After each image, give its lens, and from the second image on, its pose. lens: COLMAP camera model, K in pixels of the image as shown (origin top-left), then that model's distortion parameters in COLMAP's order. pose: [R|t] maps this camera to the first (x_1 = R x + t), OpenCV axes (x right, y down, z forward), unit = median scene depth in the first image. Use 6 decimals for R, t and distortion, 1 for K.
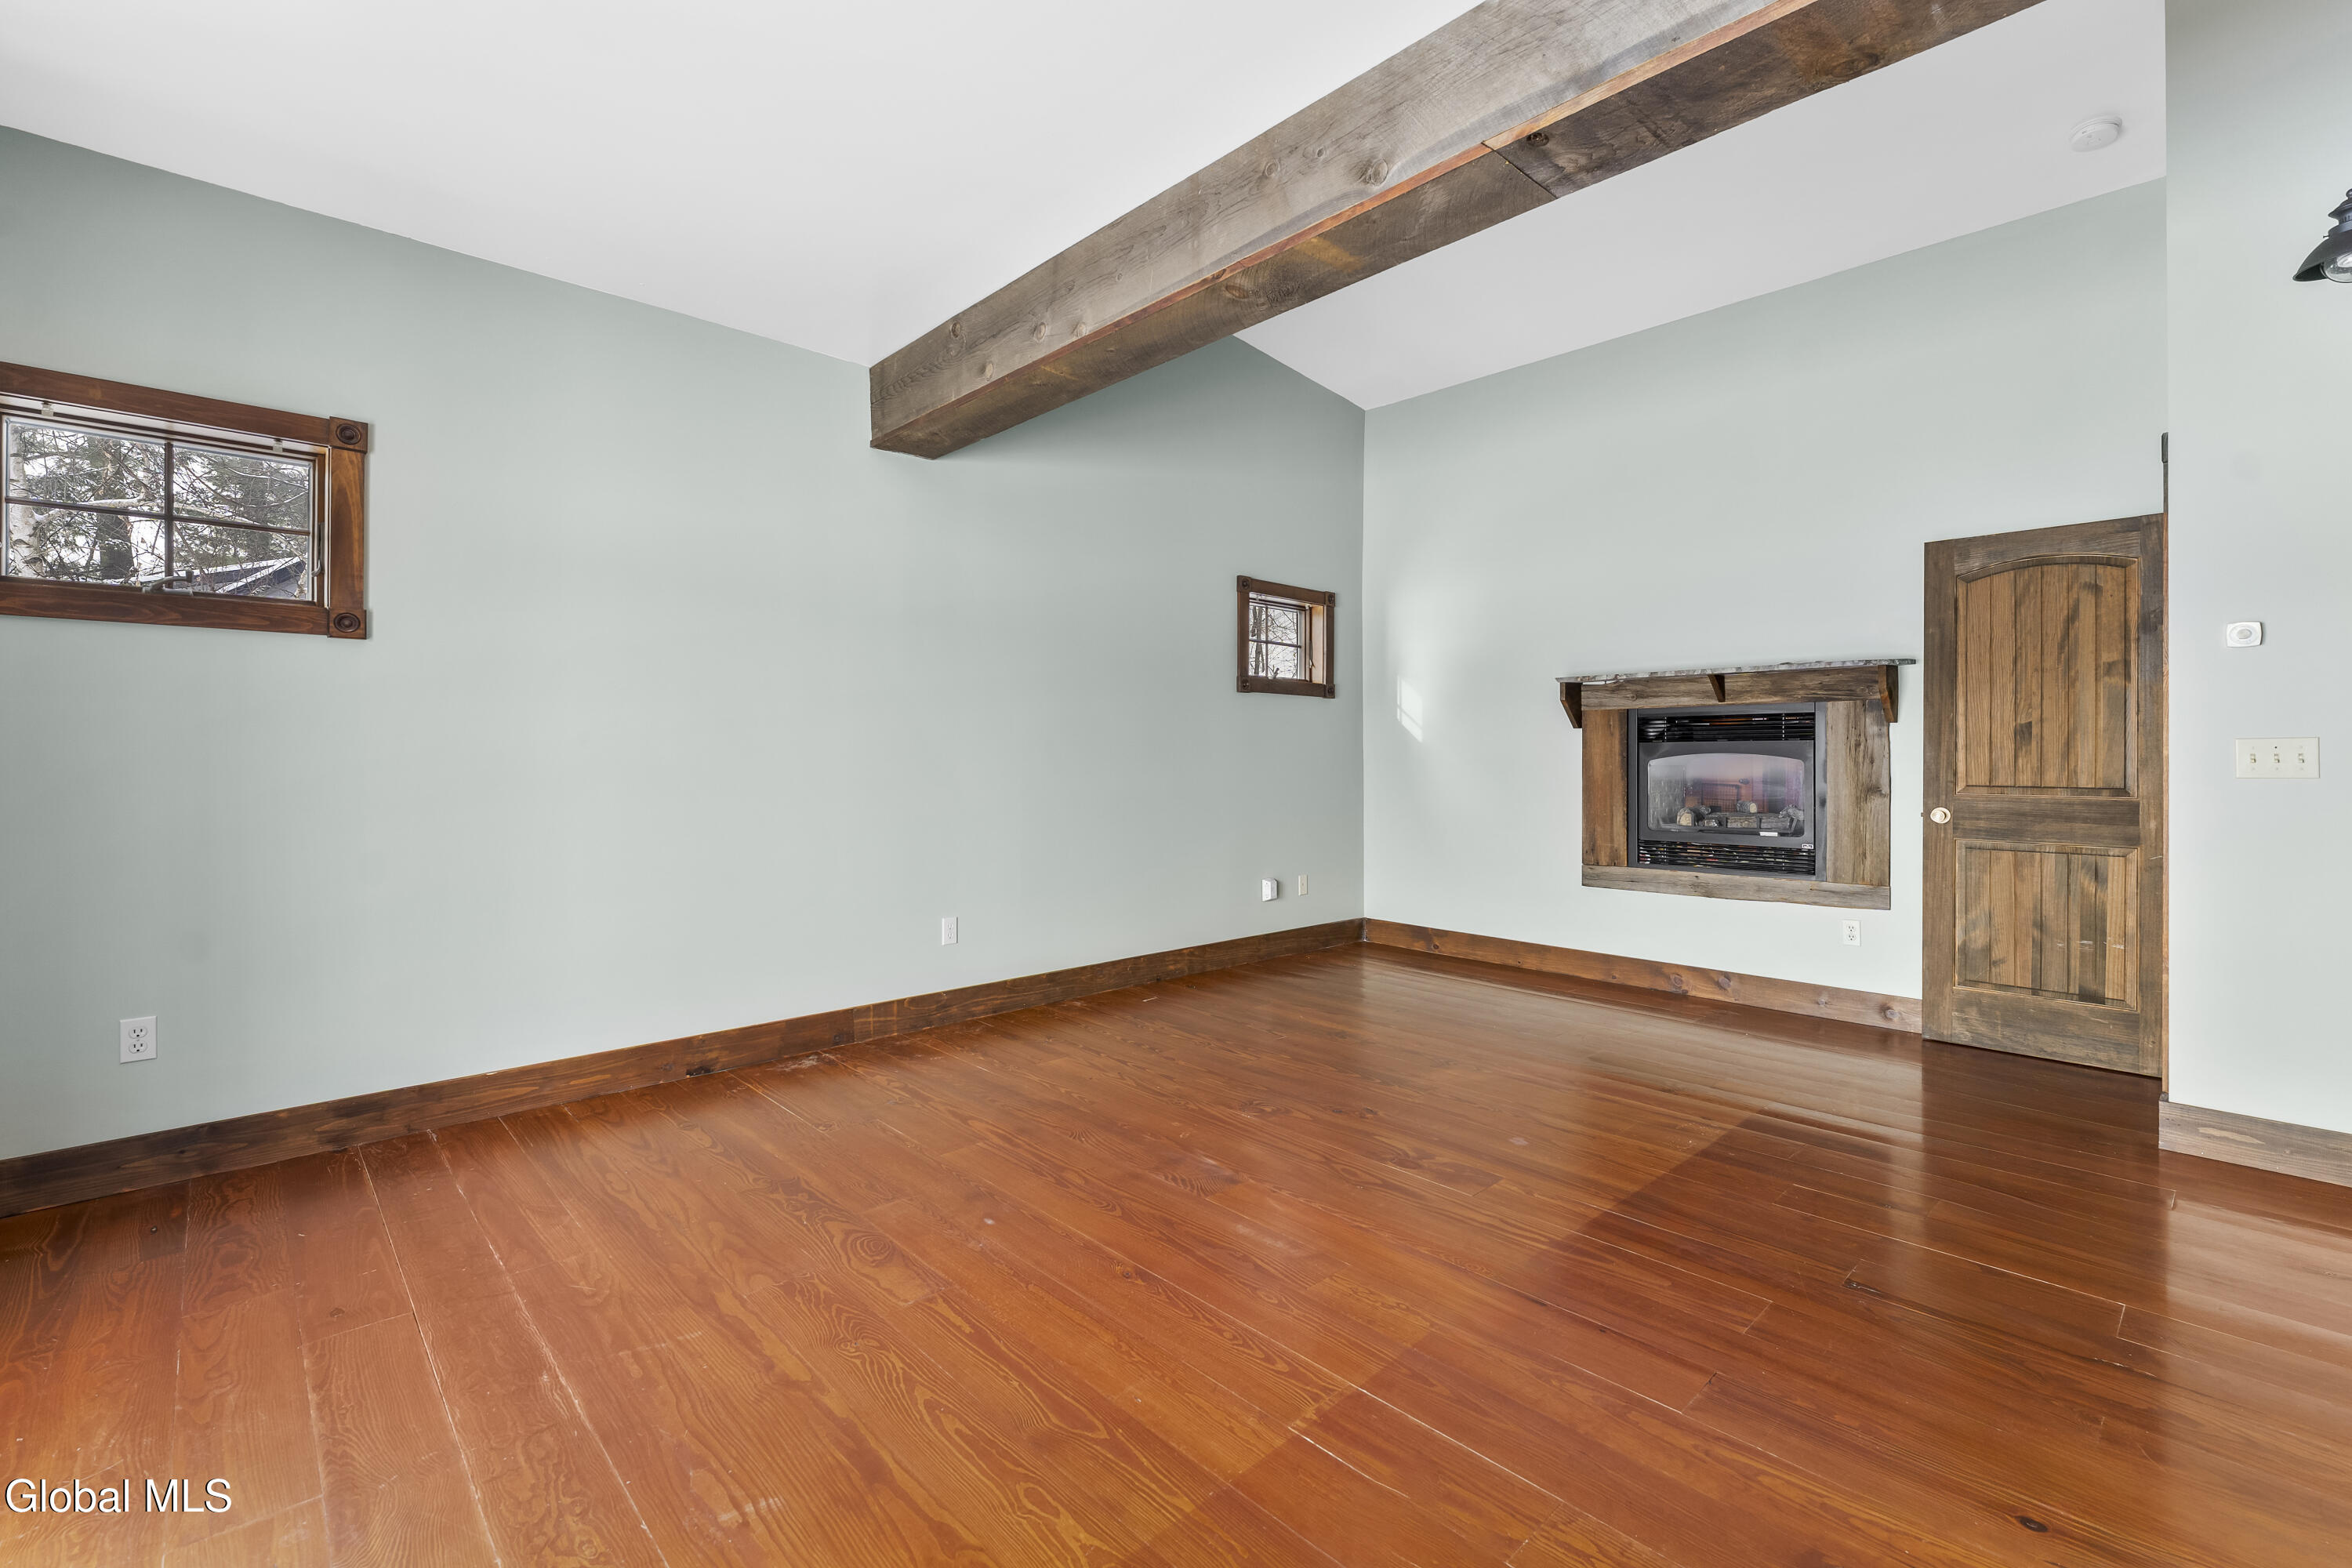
lens RADIAL K [[1025.3, 0, 1178.6], [0, 1025.3, 764.7], [0, 0, 1]] dist [0.002242, 0.000809]
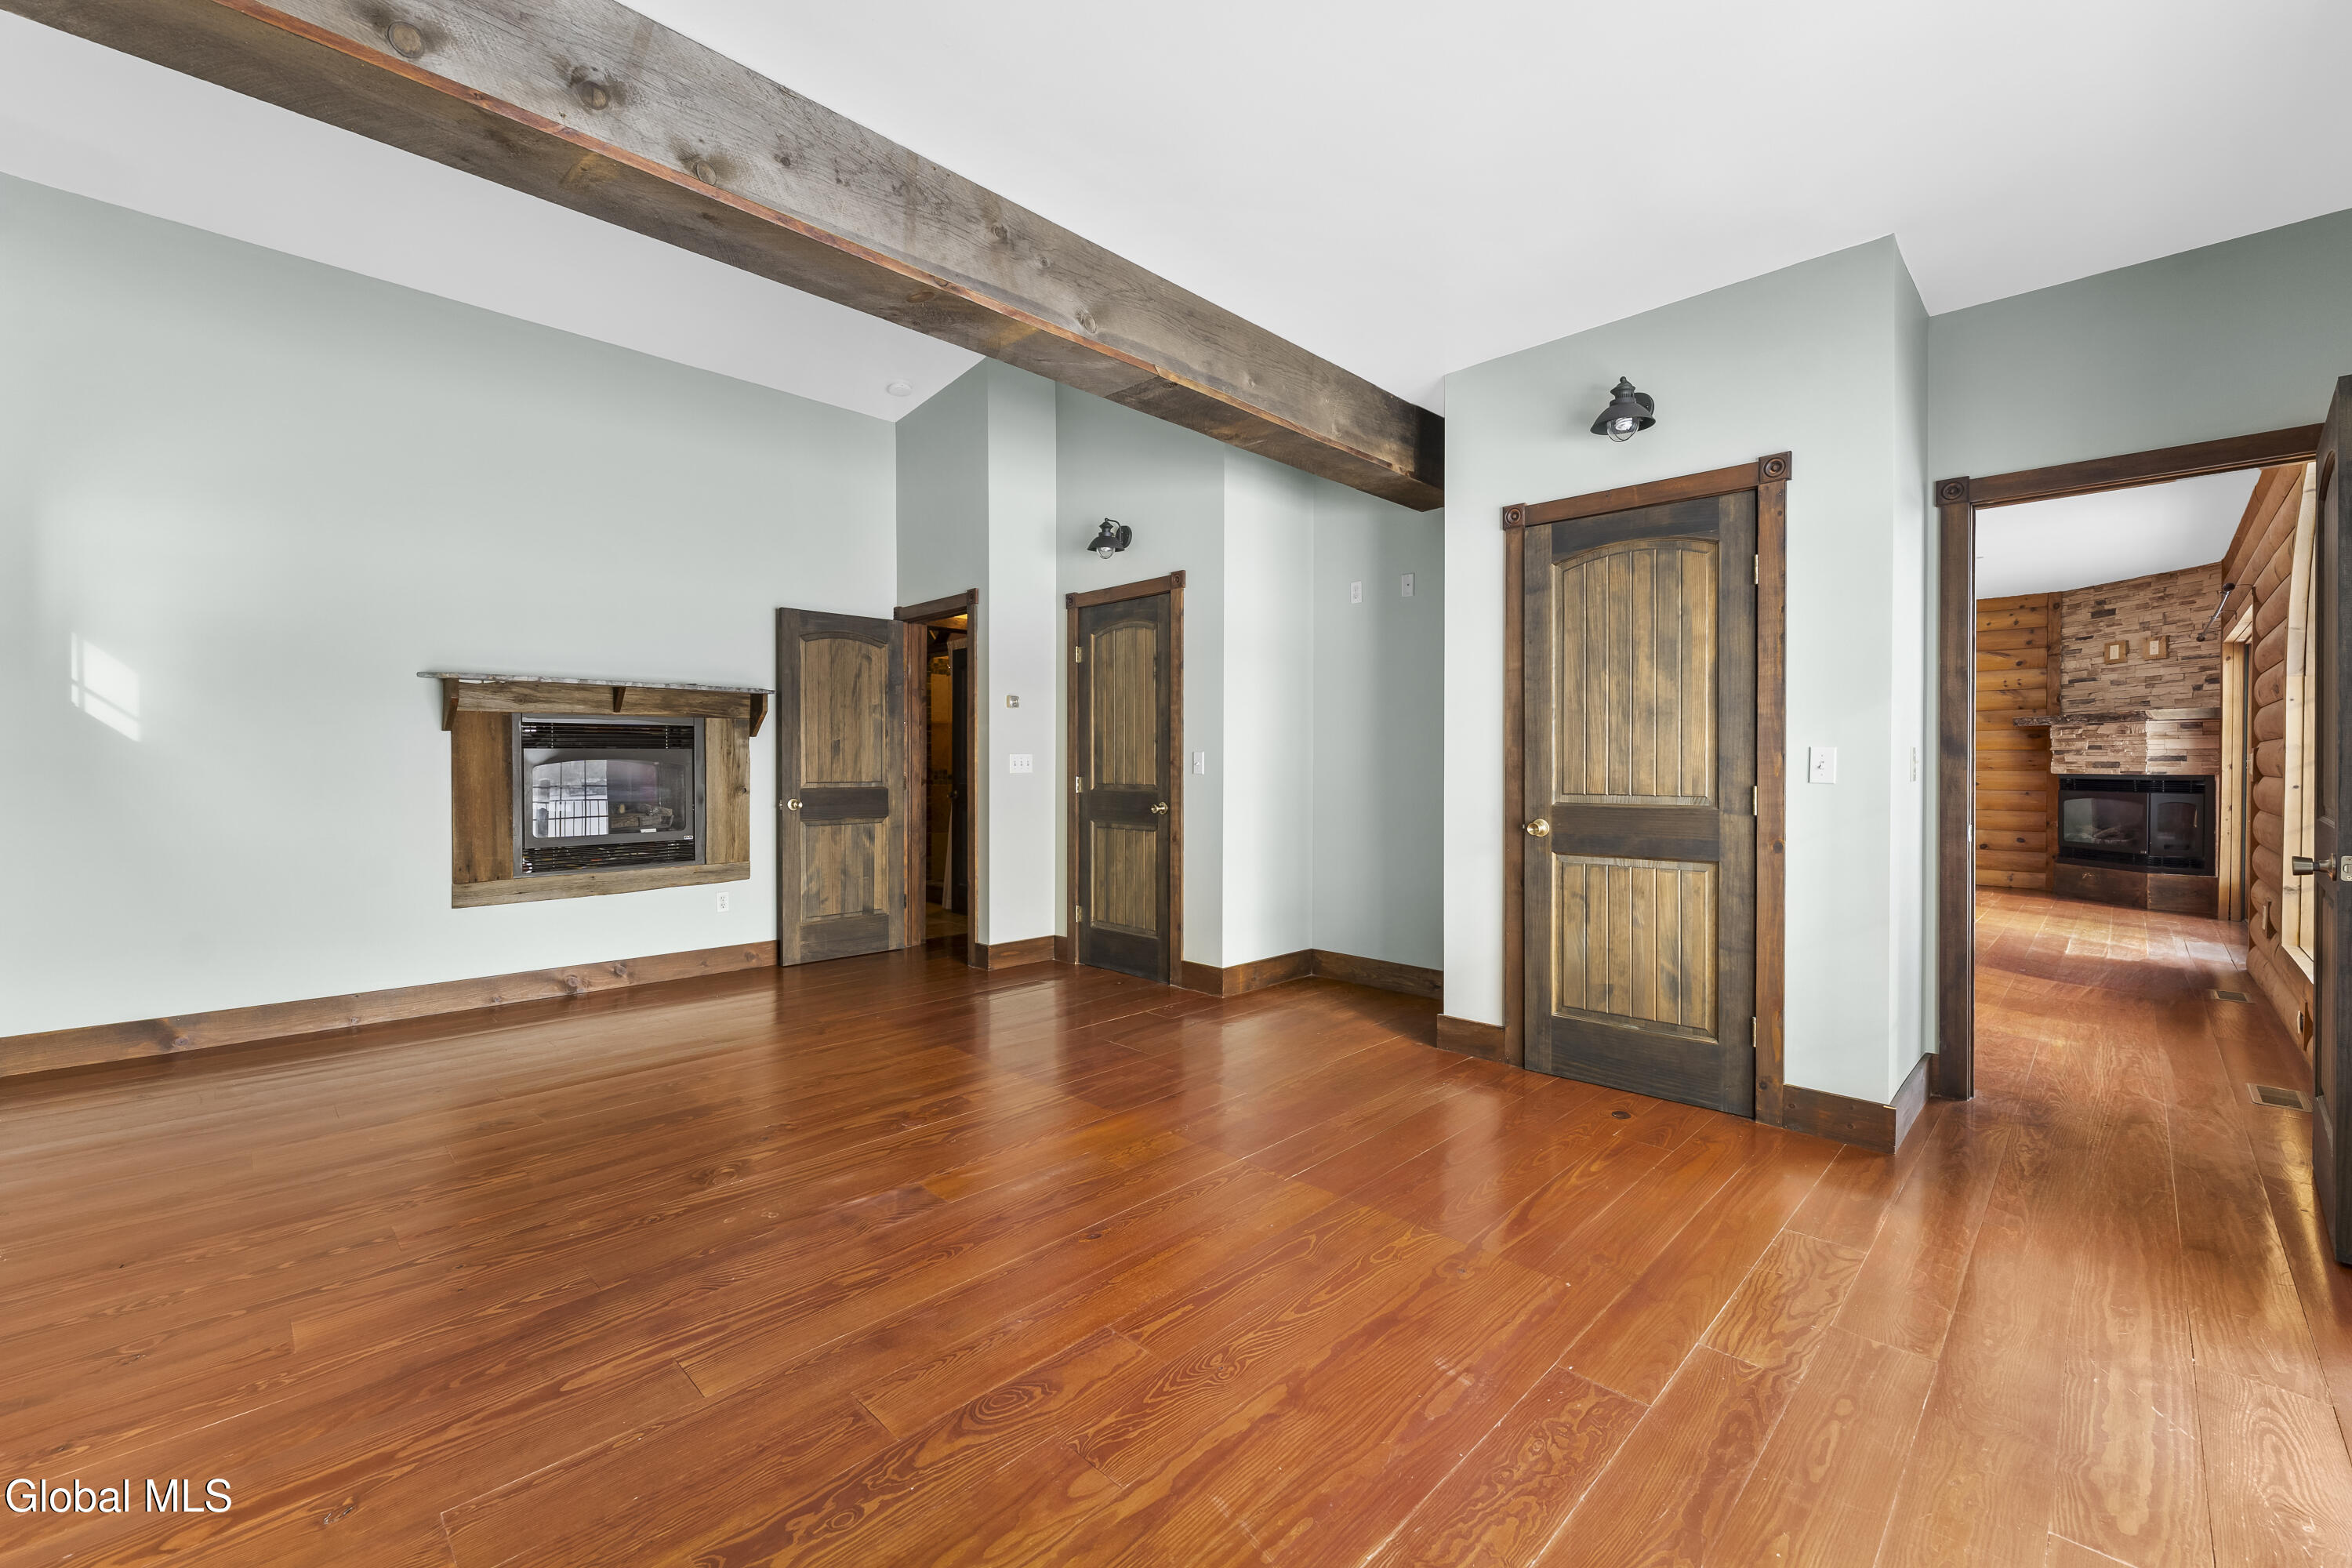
lens RADIAL K [[961.4, 0, 1178.8], [0, 961.4, 776.7], [0, 0, 1]] dist [-0.000303, 0.000149]
pose [[-0.041200, -0.014832, 0.999041, -0.601920], [0.008137, 0.999852, 0.015180, -0.004244], [-0.999118, 0.008754, -0.041073, 0.532738]]
